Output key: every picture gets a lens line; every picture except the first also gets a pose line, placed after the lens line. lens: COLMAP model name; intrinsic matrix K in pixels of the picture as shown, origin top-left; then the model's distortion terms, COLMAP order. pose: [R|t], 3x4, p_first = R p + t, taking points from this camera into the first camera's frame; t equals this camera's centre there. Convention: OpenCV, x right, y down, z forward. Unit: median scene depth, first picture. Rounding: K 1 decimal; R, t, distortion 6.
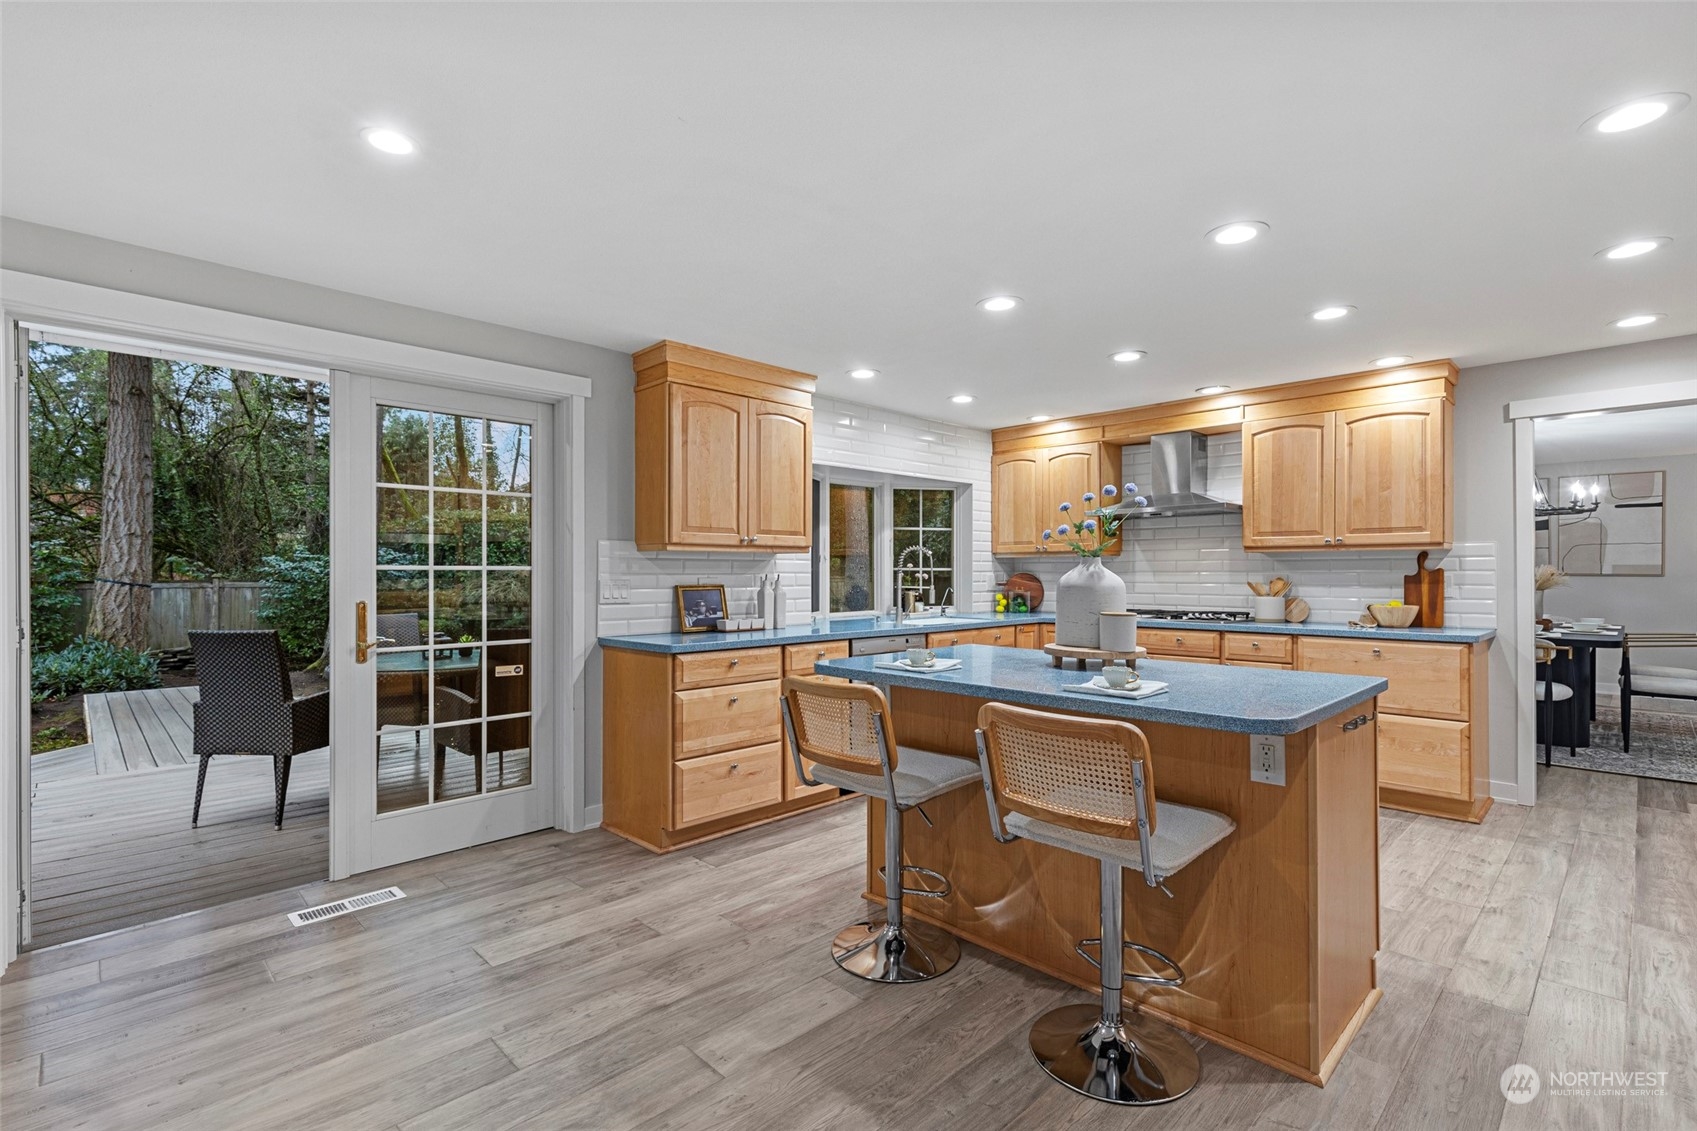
lens RADIAL K [[775.1, 0, 852.9], [0, 775.1, 567.8], [0, 0, 1]] dist [0.004289, -0.000440]
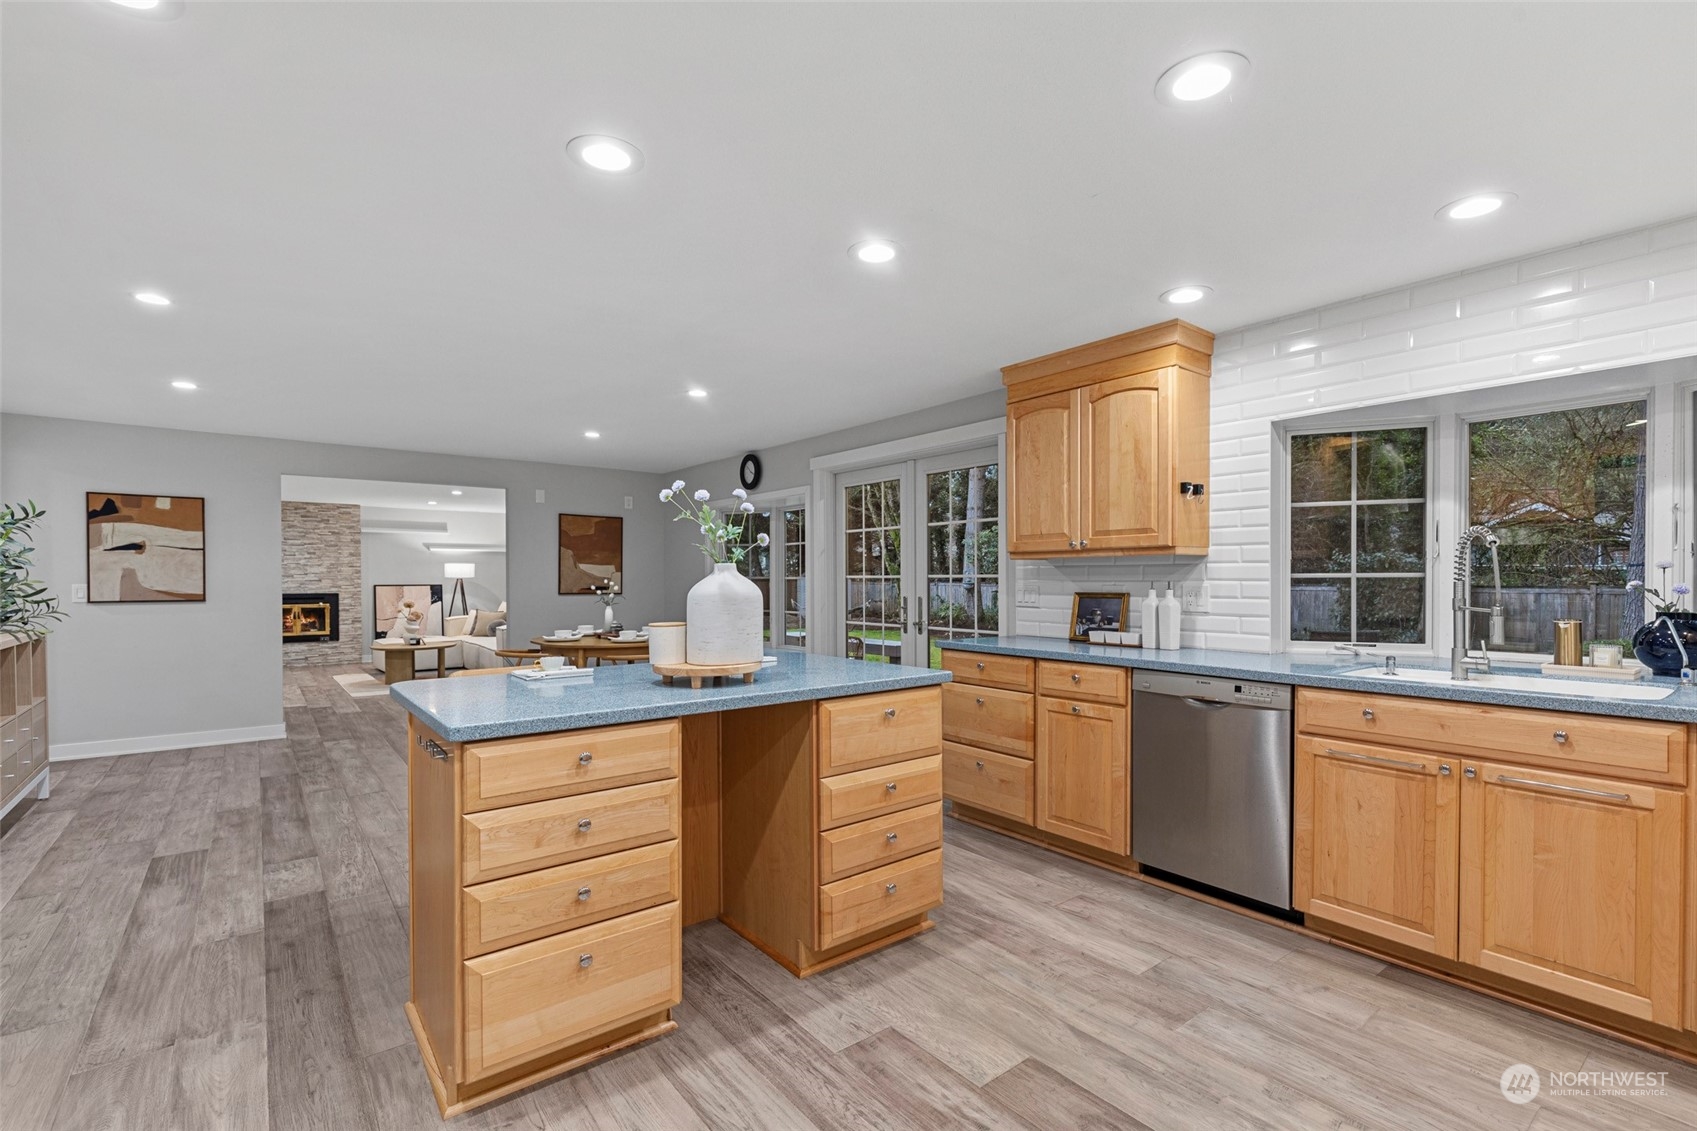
lens RADIAL K [[775.1, 0, 878.5], [0, 775.1, 585.6], [0, 0, 1]] dist [0.004289, -0.000440]
pose [[-0.082030, 0.011417, -0.996564, 0.766644], [0.005166, 0.999926, 0.011030, 0.001578], [0.996616, -0.004244, -0.082083, 0.807408]]
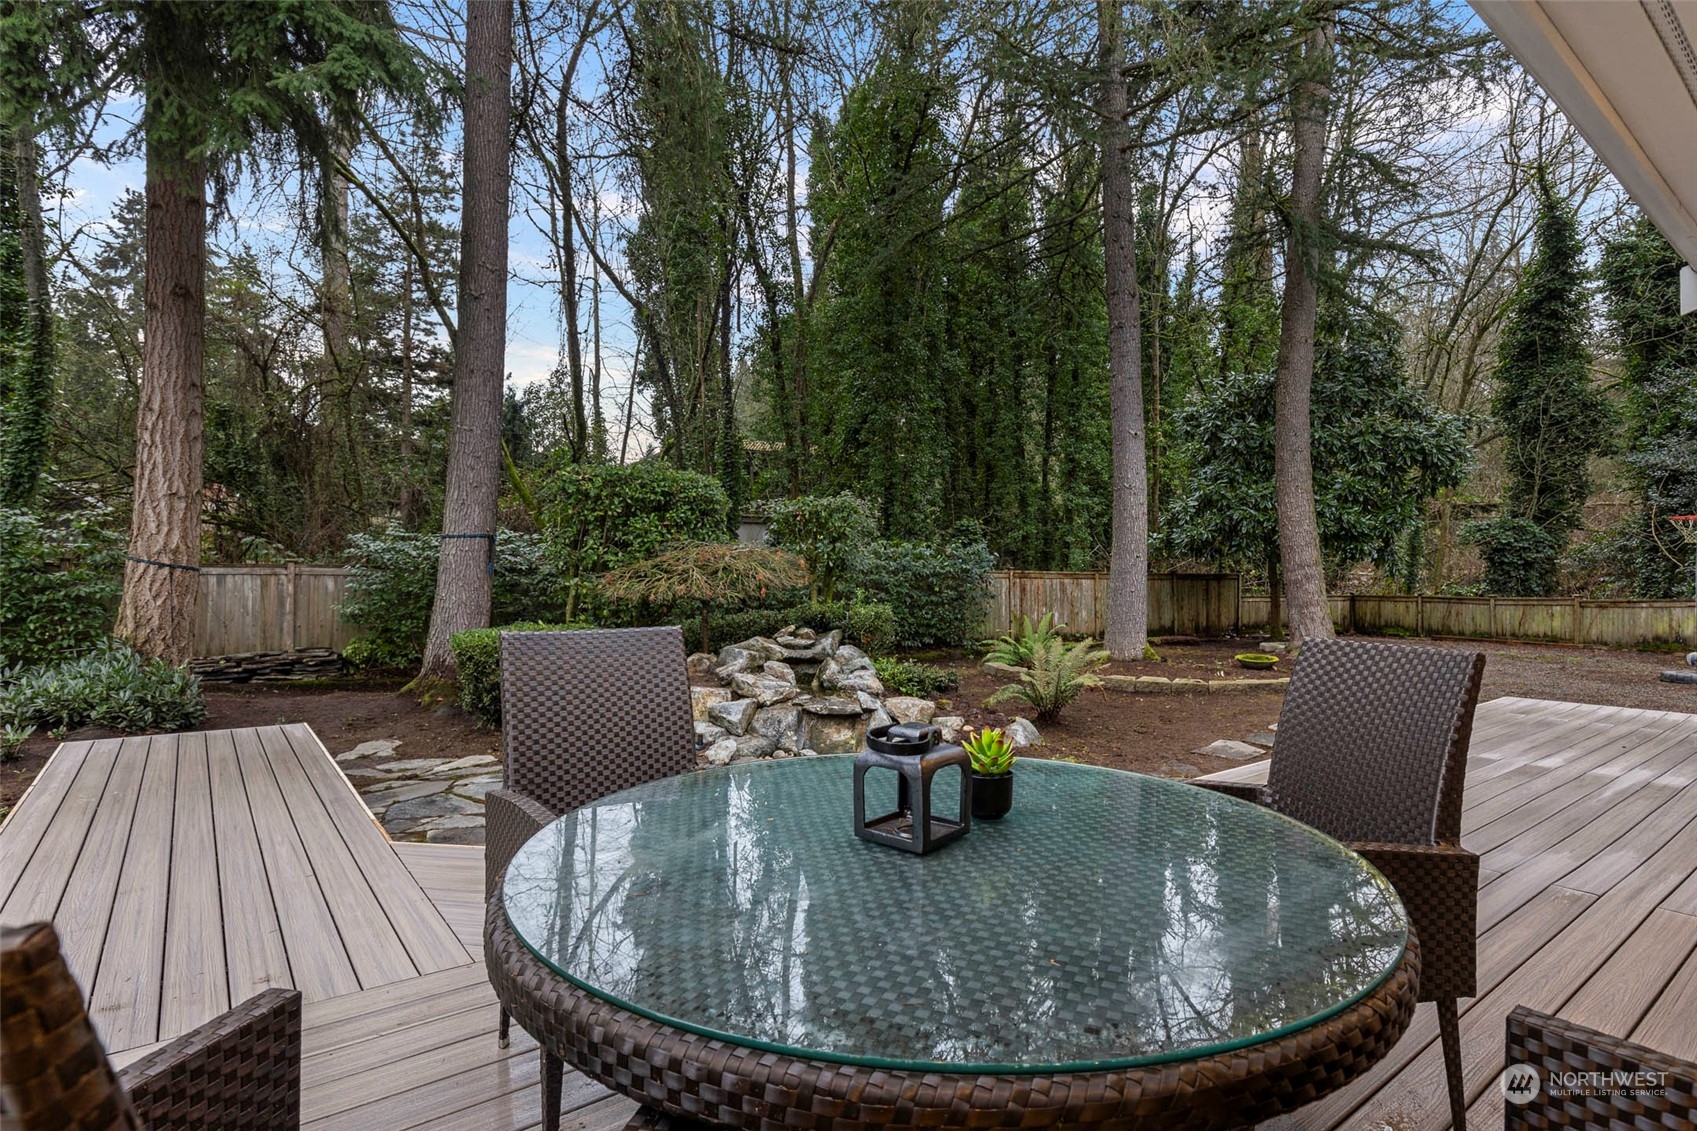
lens RADIAL K [[856.8, 0, 847.5], [0, 856.8, 566.6], [0, 0, 1]] dist [-0.003402, -0.000292]
pose [[0.991190, 0.009579, -0.132099, -0.668325], [-0.009464, 0.999954, 0.001503, 0.044082], [0.132108, -0.000239, 0.991235, 0.951335]]
